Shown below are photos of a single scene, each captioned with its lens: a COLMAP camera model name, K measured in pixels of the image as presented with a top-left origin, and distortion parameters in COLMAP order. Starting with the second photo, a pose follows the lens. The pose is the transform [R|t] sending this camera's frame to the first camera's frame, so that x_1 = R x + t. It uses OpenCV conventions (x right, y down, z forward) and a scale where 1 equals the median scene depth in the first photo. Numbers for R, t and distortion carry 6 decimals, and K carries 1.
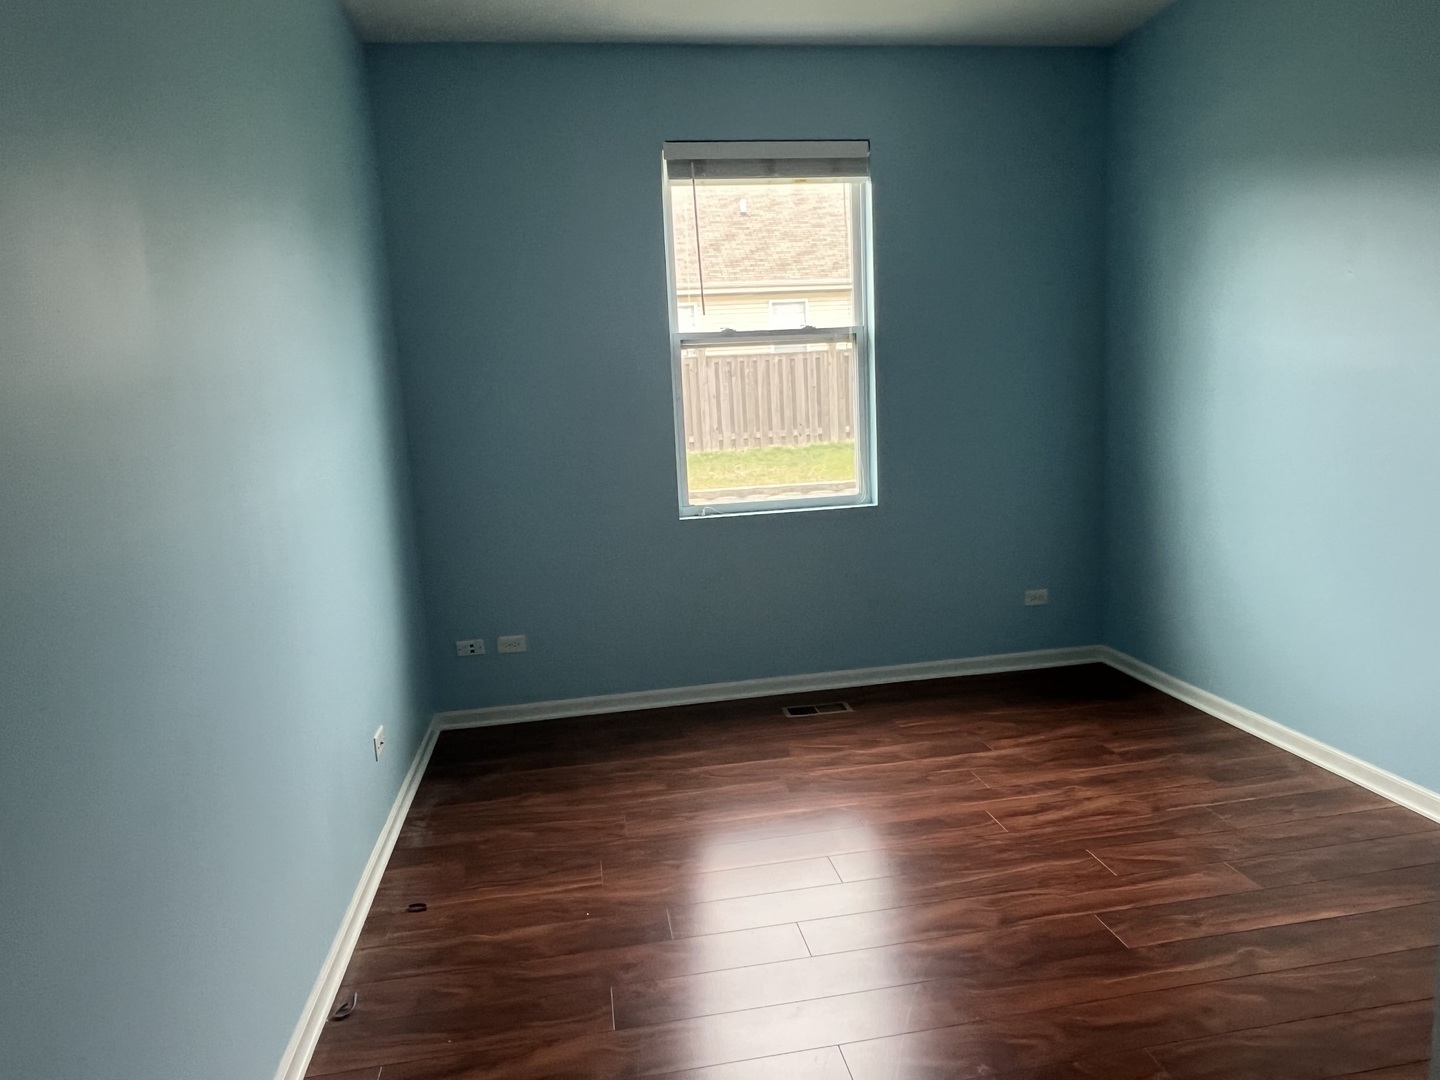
lens RADIAL K [[959.7, 0, 721.1], [0, 959.7, 538.1], [0, 0, 1]] dist [-0.039734, -0.002073]
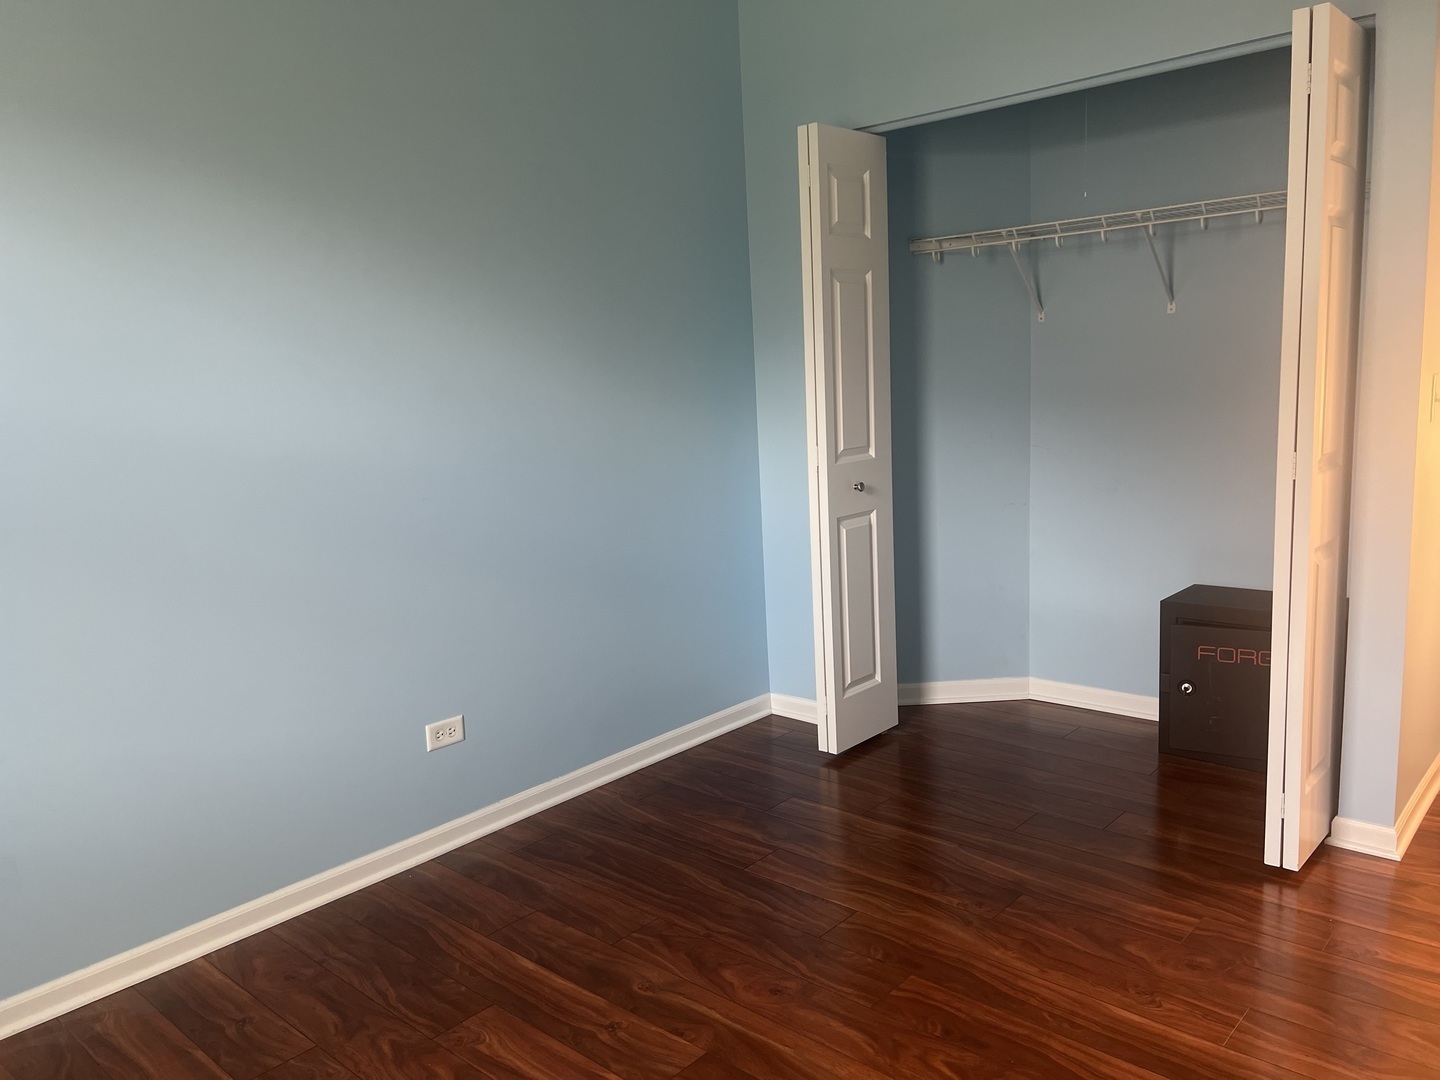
lens RADIAL K [[1077.0, 0, 717.9], [0, 1077.0, 540.6], [0, 0, 1]] dist [0.003546, 0.000762]
pose [[-0.613575, -0.047128, 0.788229, -0.129985], [0.197681, 0.957263, 0.211114, -0.084659], [-0.764492, 0.285352, -0.578036, 0.599108]]
